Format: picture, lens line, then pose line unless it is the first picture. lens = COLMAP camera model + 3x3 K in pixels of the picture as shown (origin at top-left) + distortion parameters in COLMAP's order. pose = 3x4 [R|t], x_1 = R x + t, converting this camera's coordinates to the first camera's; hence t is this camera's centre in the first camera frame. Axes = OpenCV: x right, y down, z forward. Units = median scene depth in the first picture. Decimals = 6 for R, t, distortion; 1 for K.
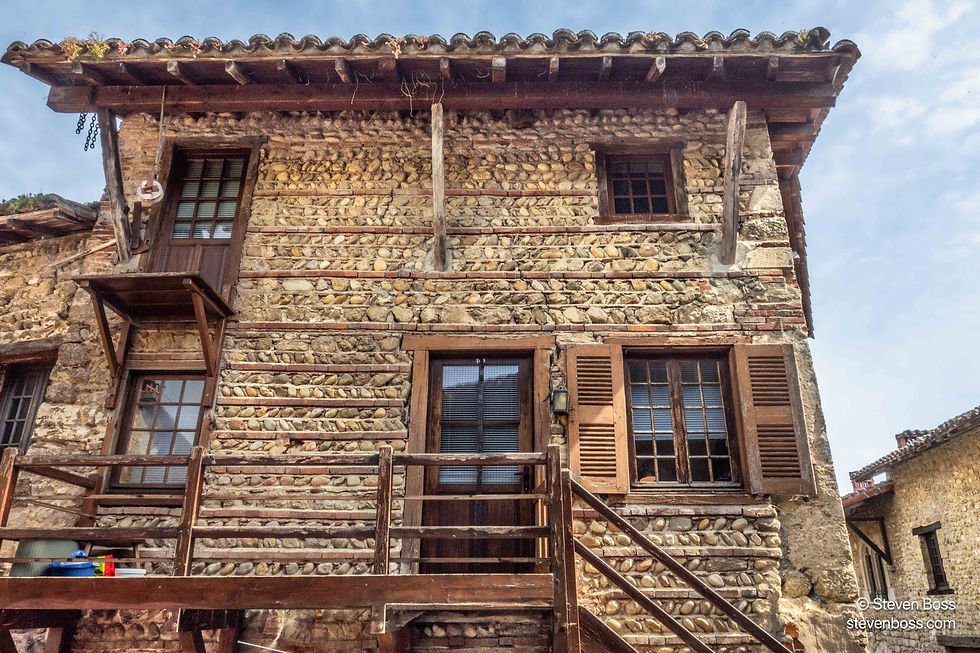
lens RADIAL K [[714.6, 0, 491.0], [0, 714.6, 325.0], [0, 0, 1]] dist [0.005621, 0.001675]
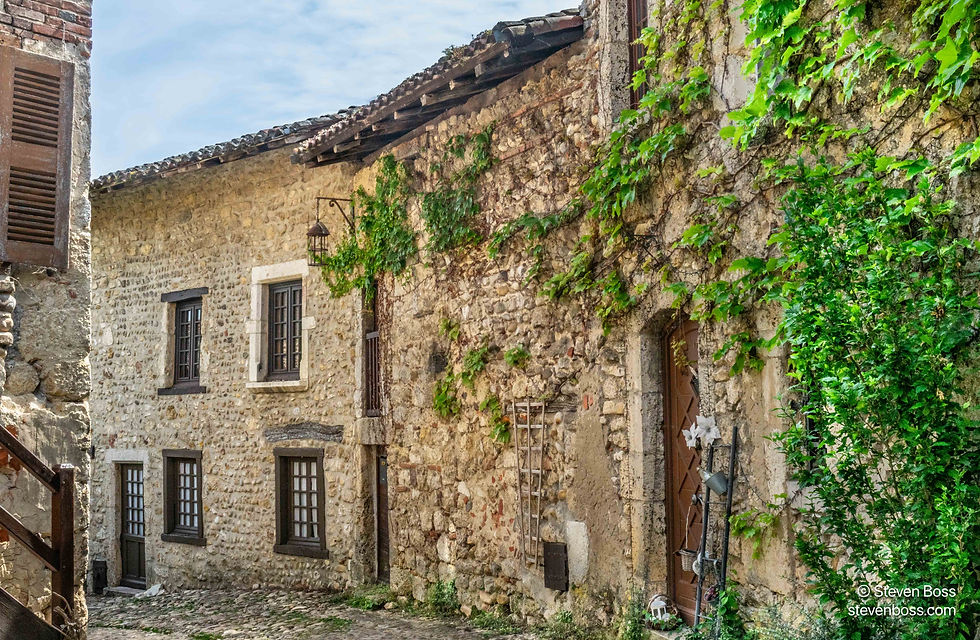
lens RADIAL K [[1104.5, 0, 489.6], [0, 1104.5, 321.3], [0, 0, 1]] dist [-0.011466, 0.000000]
pose [[0.607812, 0.061535, 0.791693, -0.201503], [-0.289654, 0.945480, 0.148889, -0.015668], [-0.739368, -0.319814, 0.592498, -0.046444]]
